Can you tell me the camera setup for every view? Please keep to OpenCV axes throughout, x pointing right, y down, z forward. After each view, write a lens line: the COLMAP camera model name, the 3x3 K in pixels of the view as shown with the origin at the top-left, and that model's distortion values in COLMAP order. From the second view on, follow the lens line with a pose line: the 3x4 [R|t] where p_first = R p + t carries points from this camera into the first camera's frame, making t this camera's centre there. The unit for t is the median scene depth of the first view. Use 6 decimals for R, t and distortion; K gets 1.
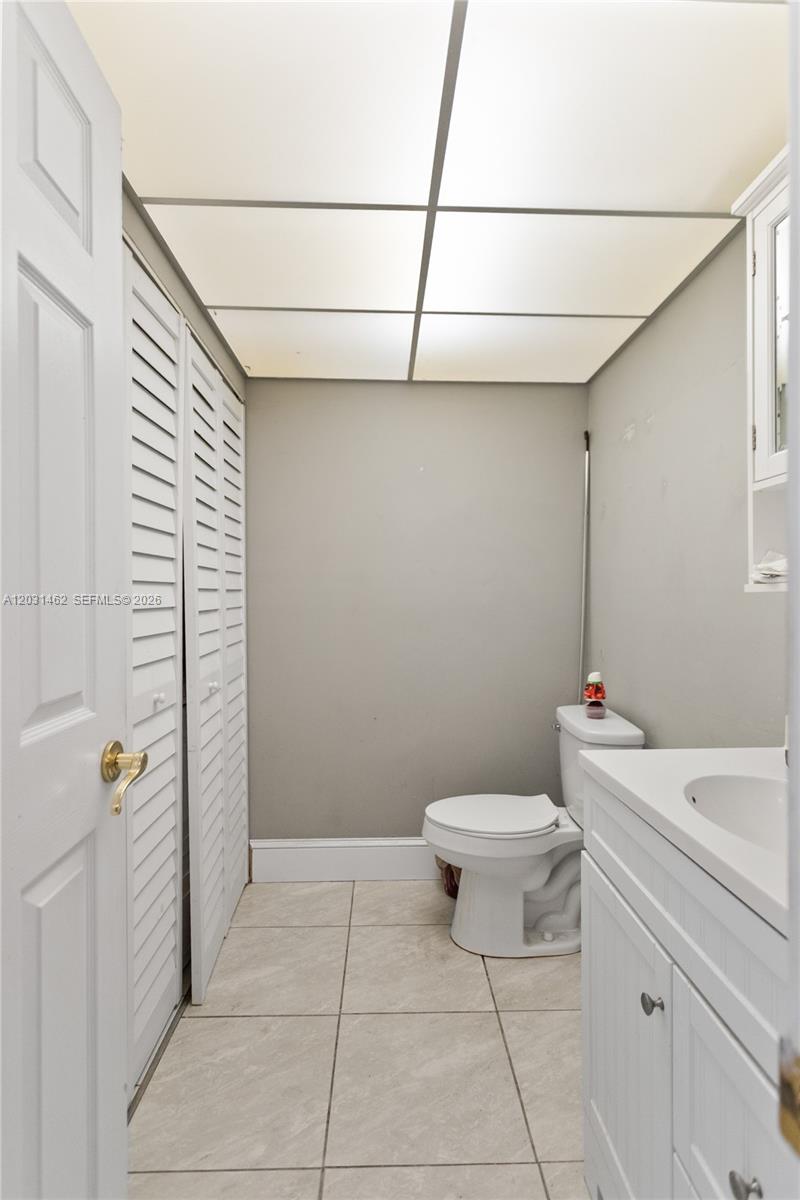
lens RADIAL K [[579.7, 0, 370.4], [0, 579.7, 605.8], [0, 0, 1]] dist [0.005651, 0.000038]
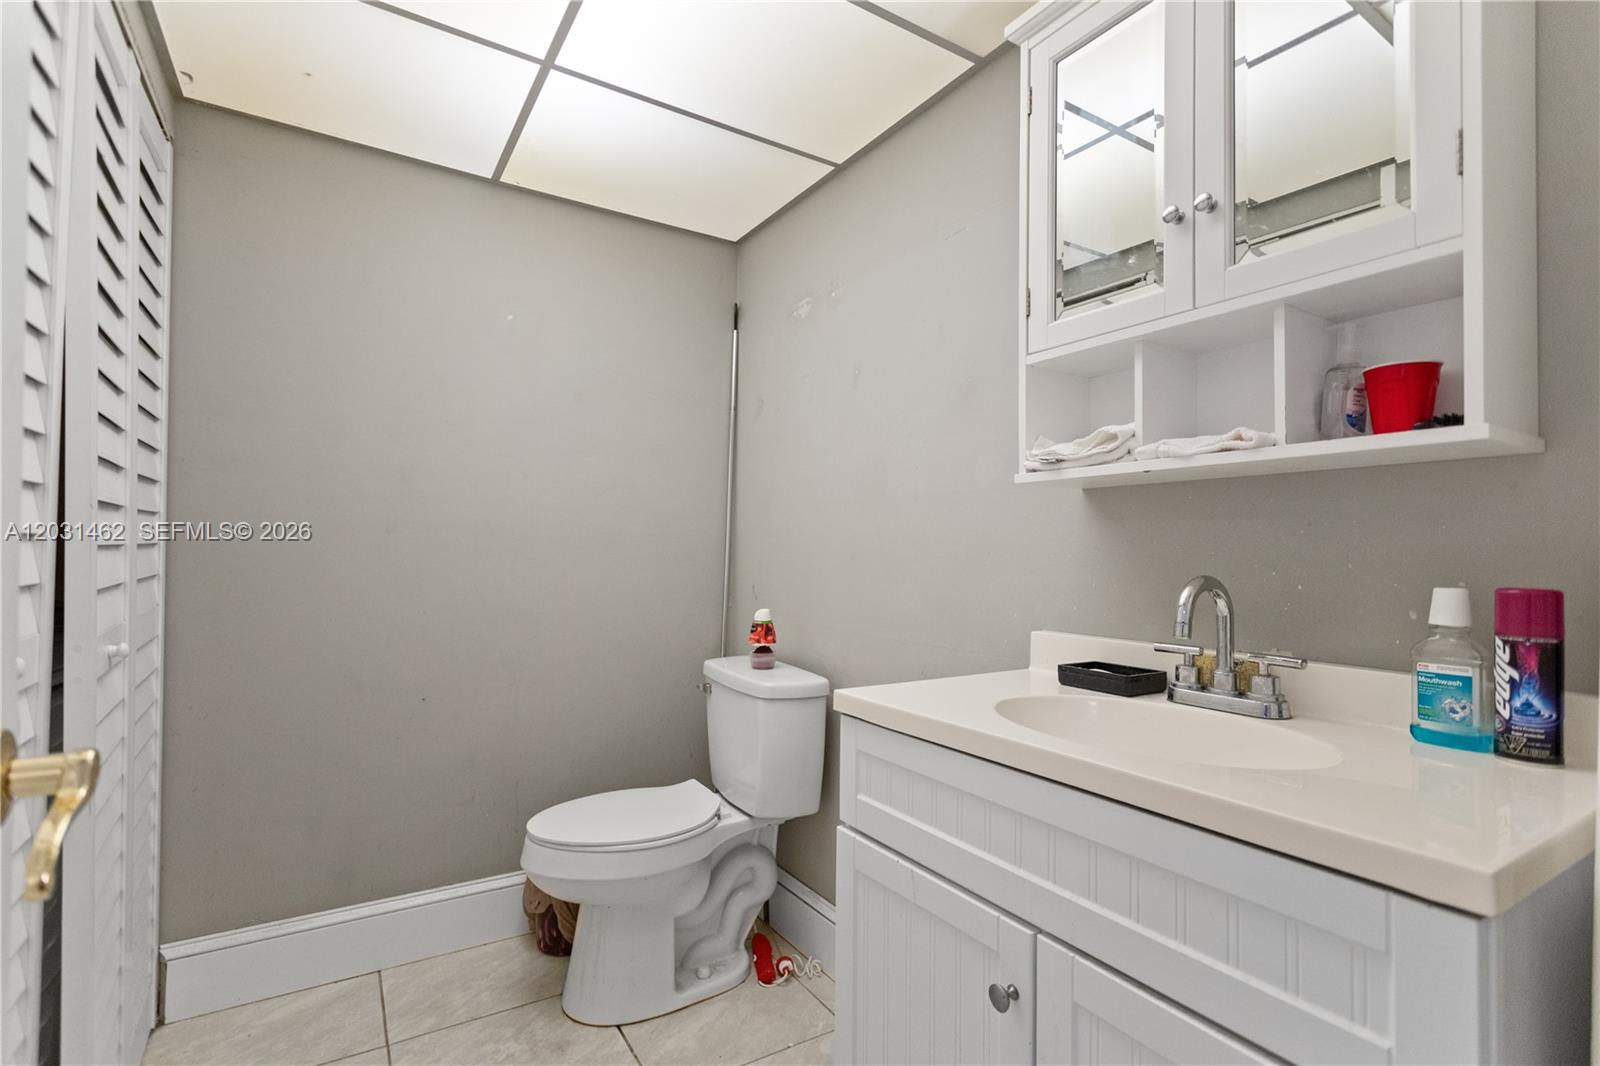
lens RADIAL K [[772.9, 0, 805.4], [0, 772.9, 535.1], [0, 0, 1]] dist [0.005651, 0.000038]
pose [[0.859919, 0.022704, 0.509925, -0.090777], [-0.013639, 0.999676, -0.021509, 0.038350], [-0.510247, 0.011541, 0.859950, 0.089976]]
